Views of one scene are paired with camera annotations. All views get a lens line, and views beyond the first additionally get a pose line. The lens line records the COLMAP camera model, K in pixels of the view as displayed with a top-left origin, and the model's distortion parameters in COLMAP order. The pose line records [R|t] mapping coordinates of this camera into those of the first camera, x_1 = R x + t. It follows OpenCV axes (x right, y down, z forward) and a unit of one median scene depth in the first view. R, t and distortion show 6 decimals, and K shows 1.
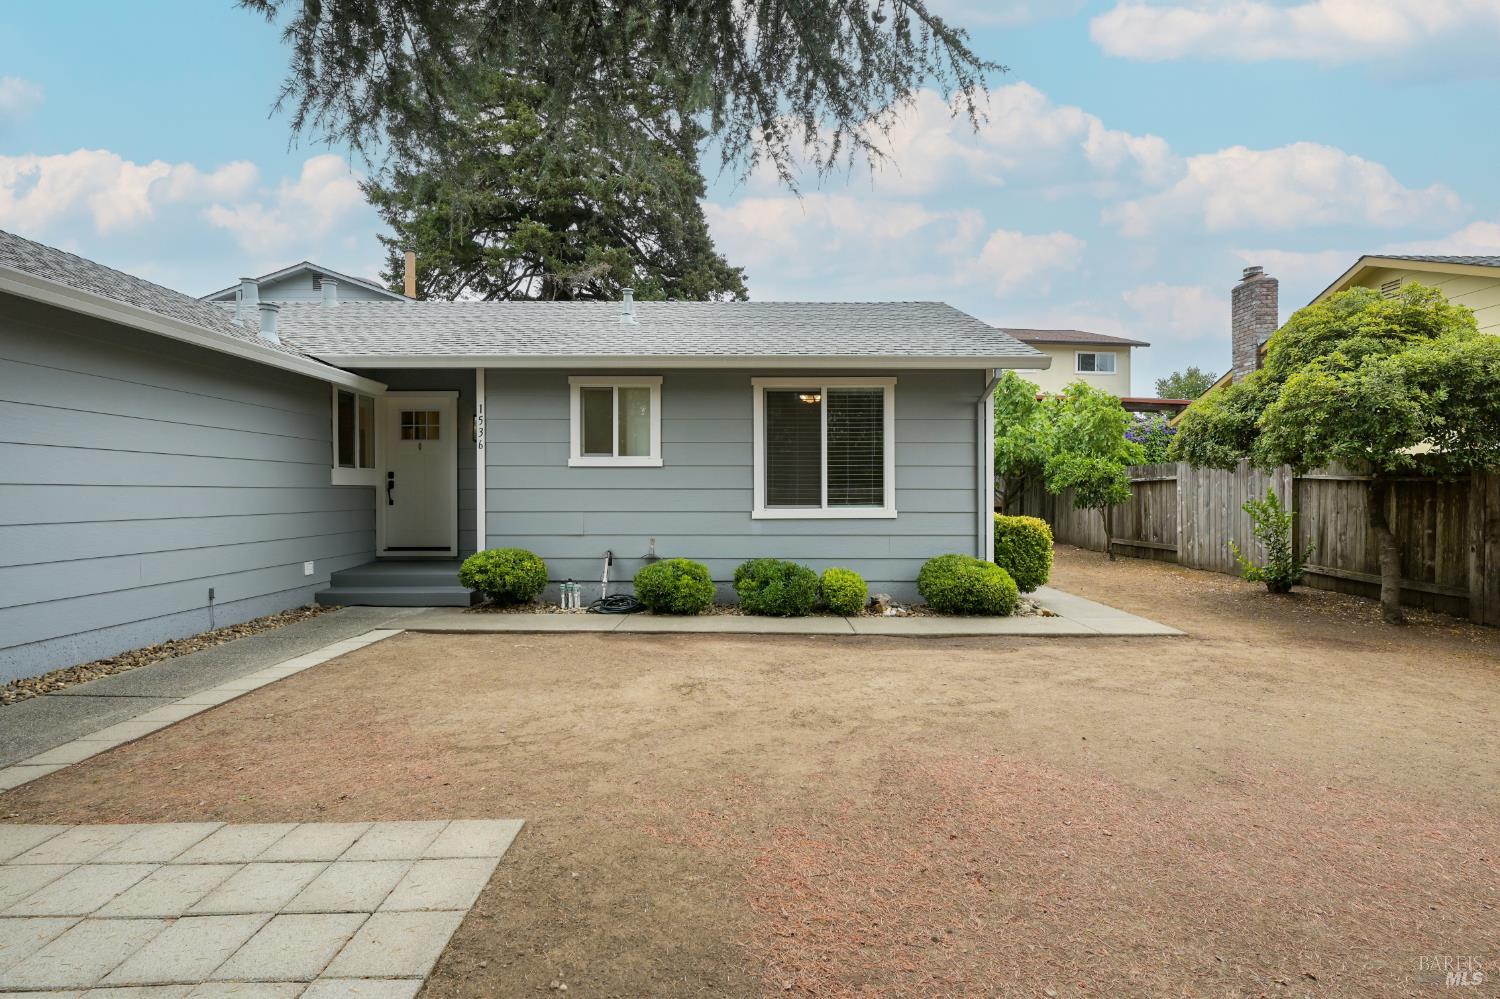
lens RADIAL K [[693.7, 0, 755.0], [0, 693.7, 498.2], [0, 0, 1]] dist [0.003146, 0.000140]
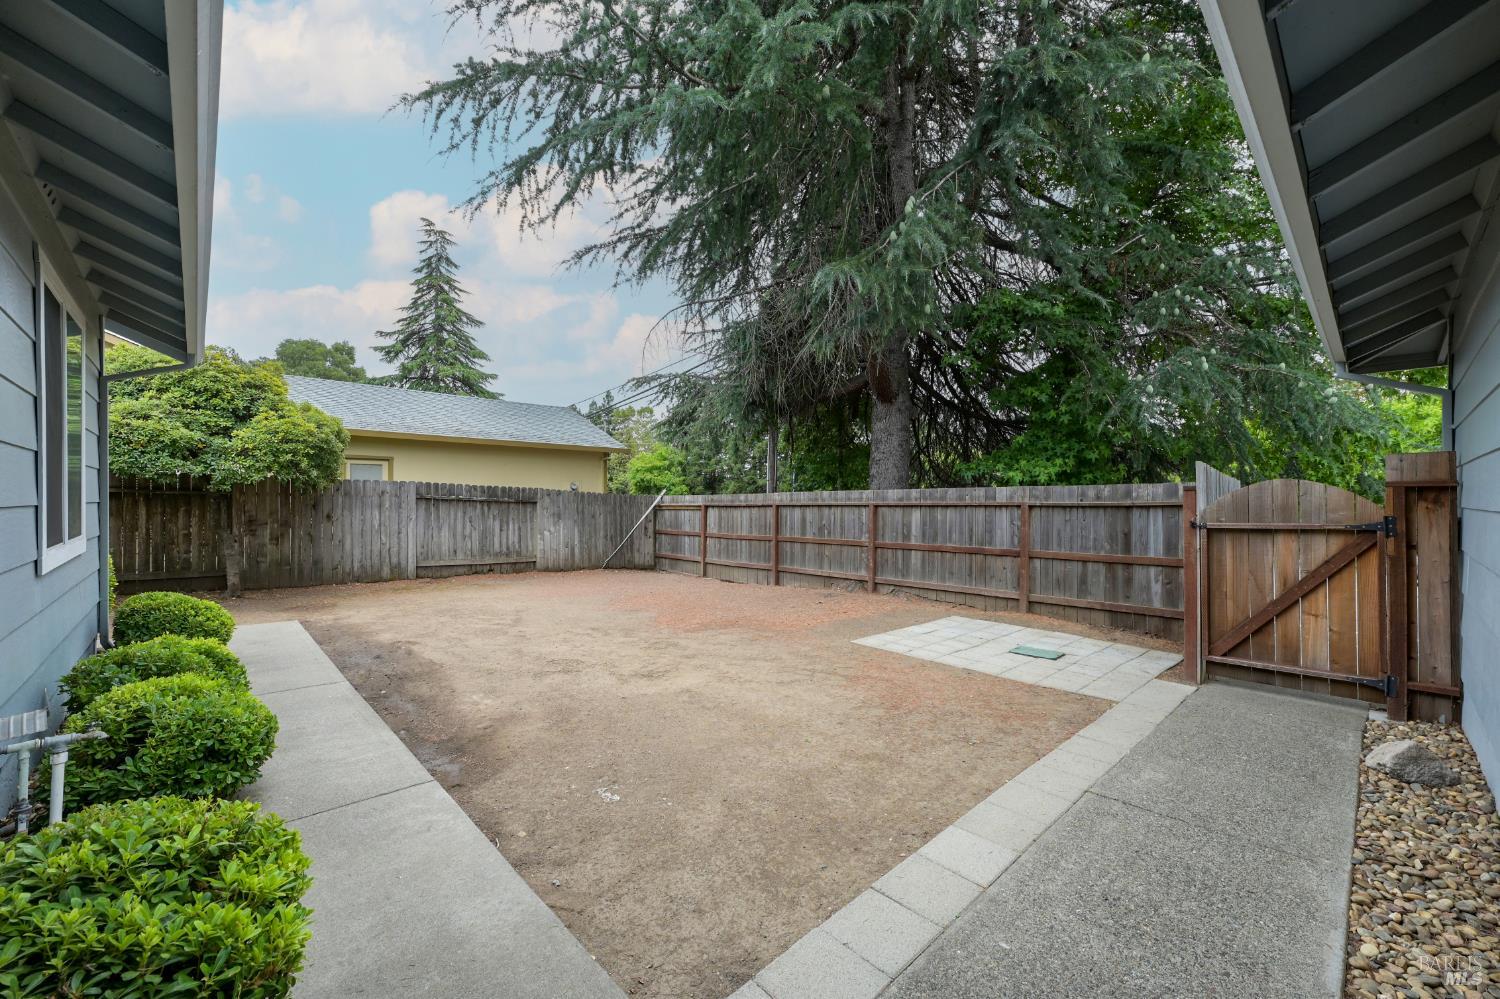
lens RADIAL K [[595.9, 0, 750.9], [0, 595.9, 497.6], [0, 0, 1]] dist [0.000166, -0.000255]
pose [[-0.673339, -0.001937, 0.739331, -0.893120], [0.001049, 0.999993, 0.003576, -0.030507], [-0.739333, 0.003184, -0.673332, 1.446799]]
